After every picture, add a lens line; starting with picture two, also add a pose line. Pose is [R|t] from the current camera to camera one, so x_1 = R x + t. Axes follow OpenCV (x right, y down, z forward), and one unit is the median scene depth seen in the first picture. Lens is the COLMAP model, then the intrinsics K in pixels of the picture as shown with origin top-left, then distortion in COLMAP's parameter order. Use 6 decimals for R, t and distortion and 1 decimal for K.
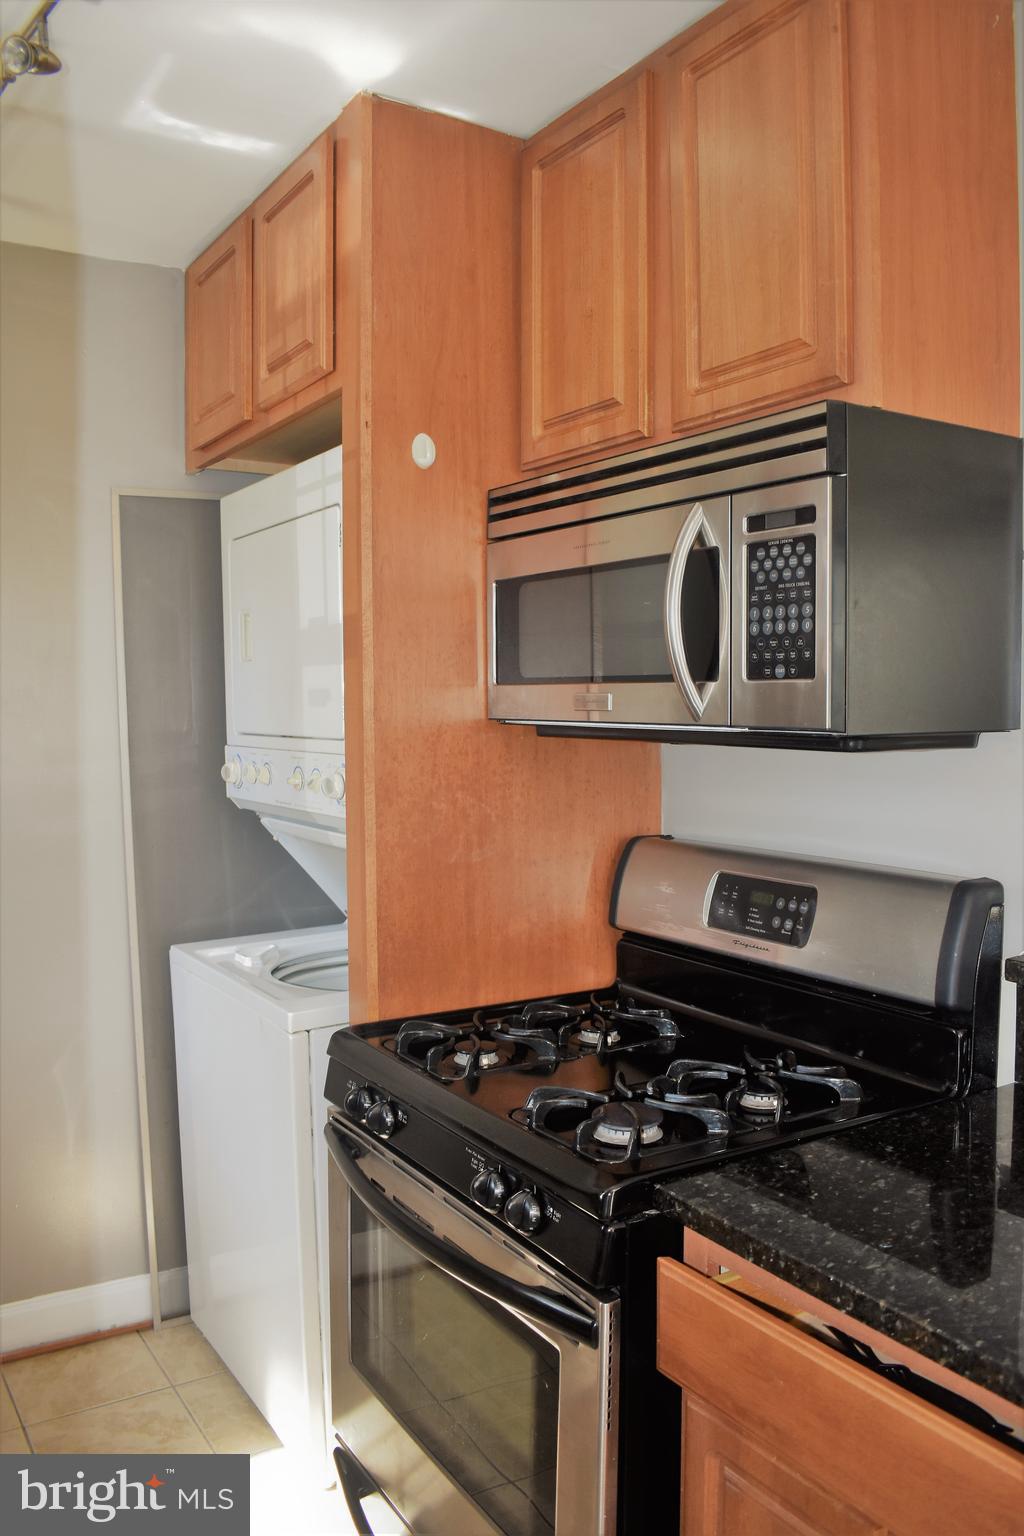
lens RADIAL K [[1206.6, 0, 514.1], [0, 1206.6, 766.6], [0, 0, 1]] dist [-0.086057, 0.010139]
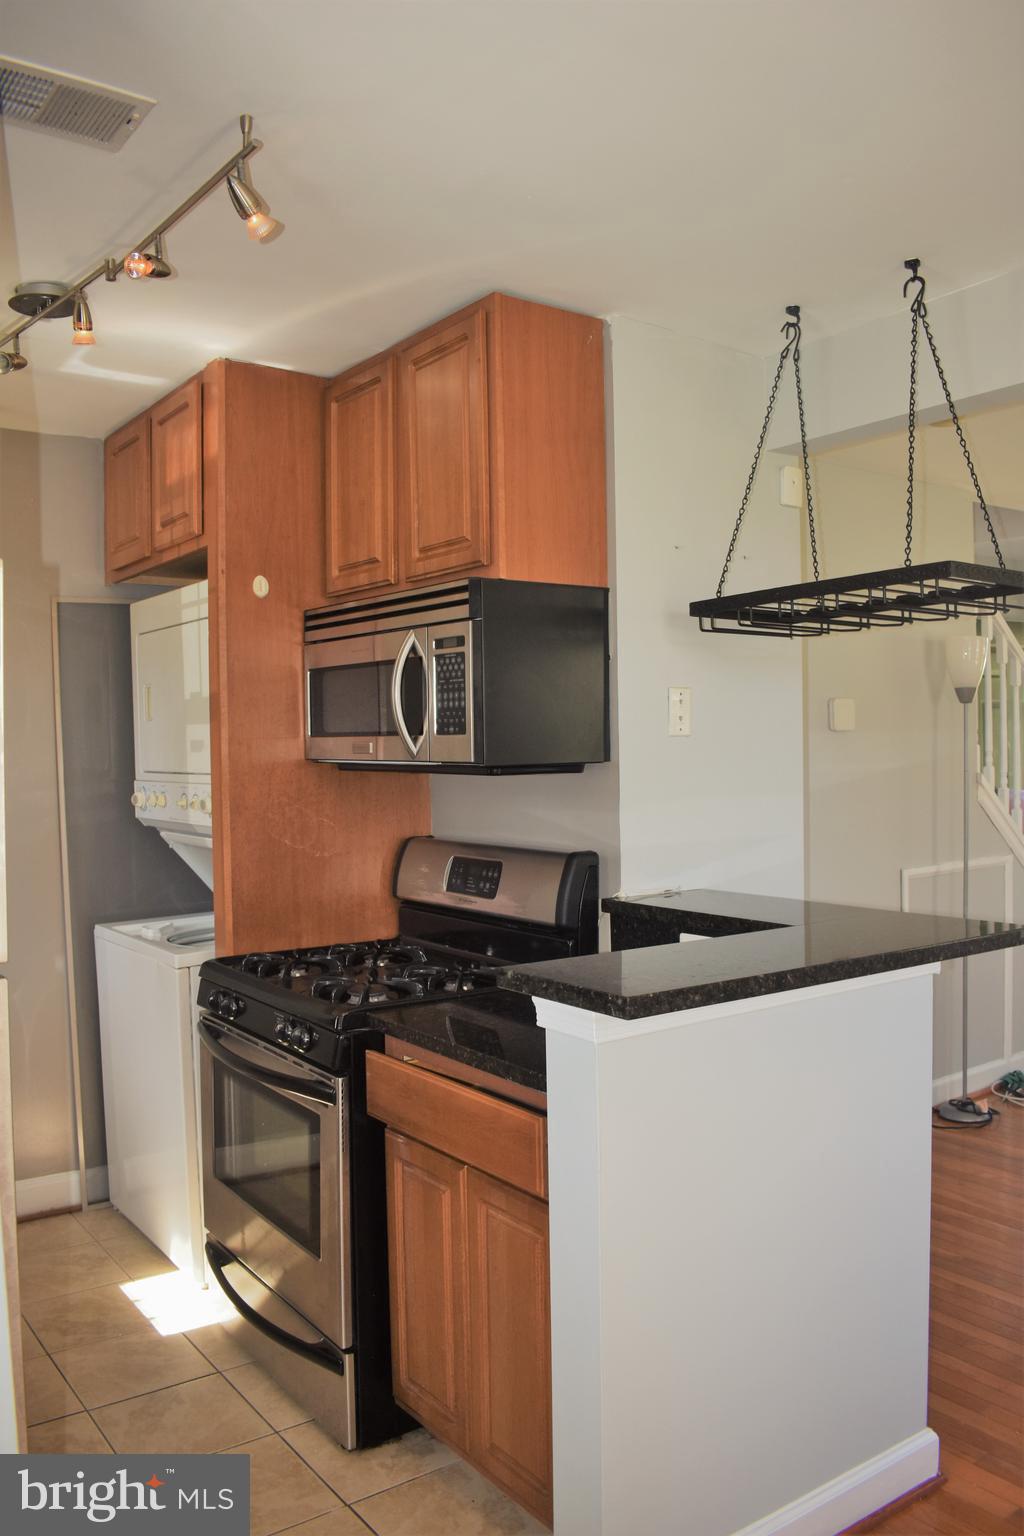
lens RADIAL K [[1206.6, 0, 508.3], [0, 1206.6, 767.0], [0, 0, 1]] dist [-0.086057, 0.010139]
pose [[0.998119, -0.010989, 0.060310, 0.149876], [0.013068, 0.999330, -0.034195, 0.027028], [-0.059894, 0.034919, 0.997594, -0.565013]]
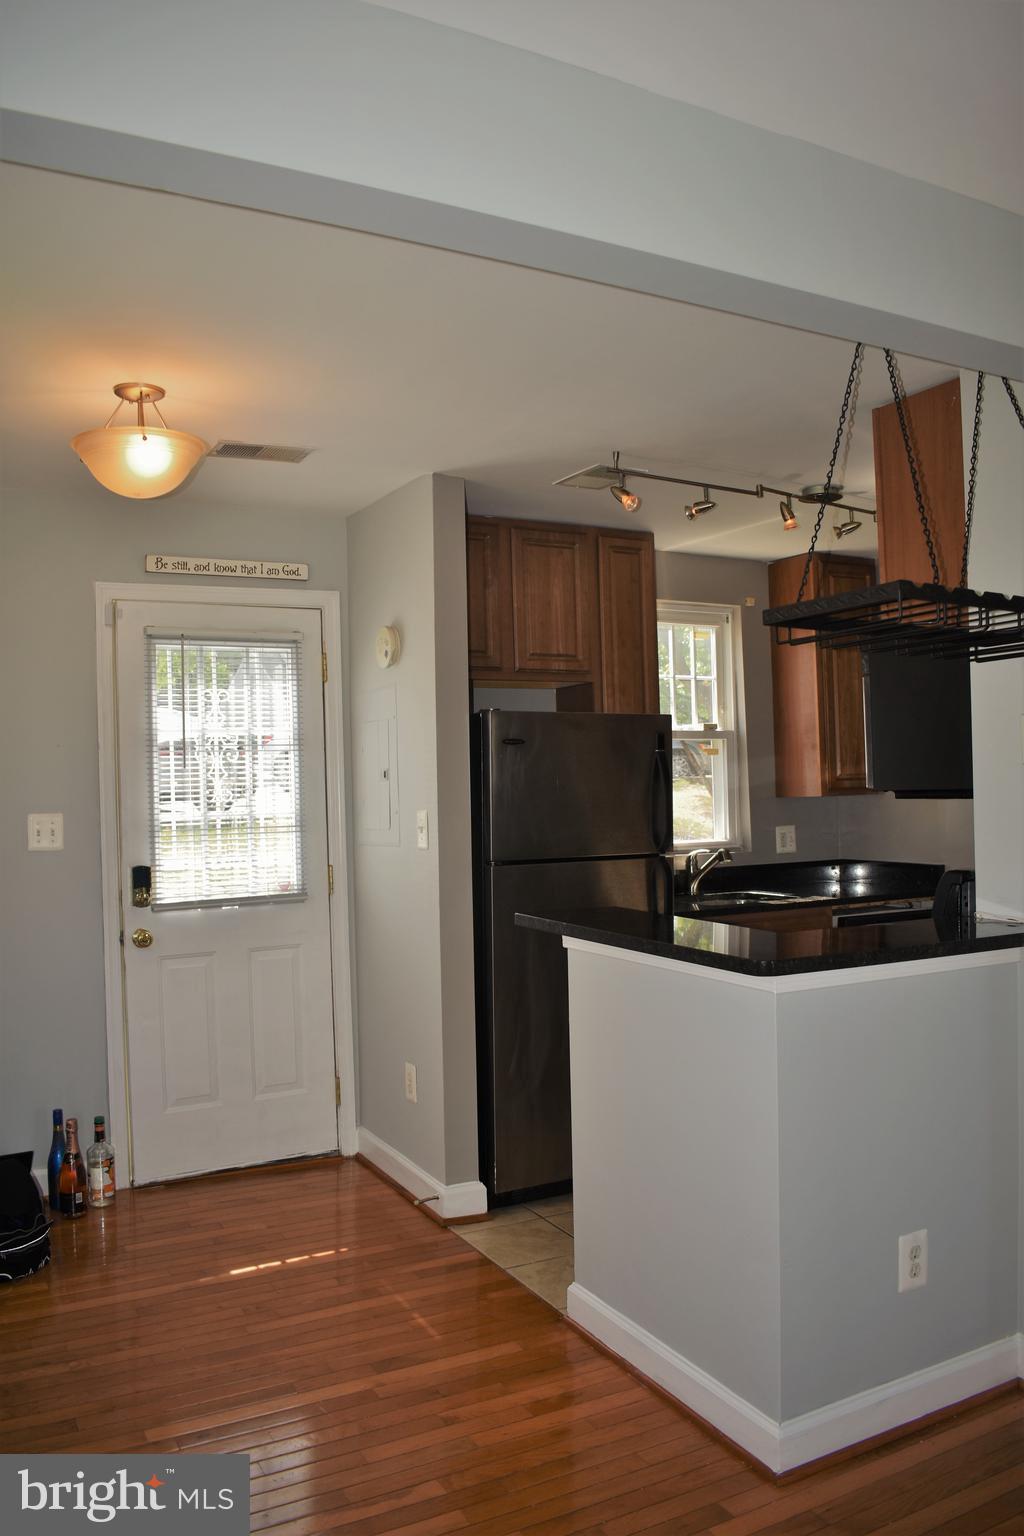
lens RADIAL K [[1206.6, 0, 505.6], [0, 1206.6, 766.0], [0, 0, 1]] dist [-0.086057, 0.010139]
pose [[0.087822, 0.018634, 0.995962, -2.261014], [0.076753, 0.996726, -0.025416, -0.001225], [-0.993175, 0.078675, 0.086105, 0.722174]]
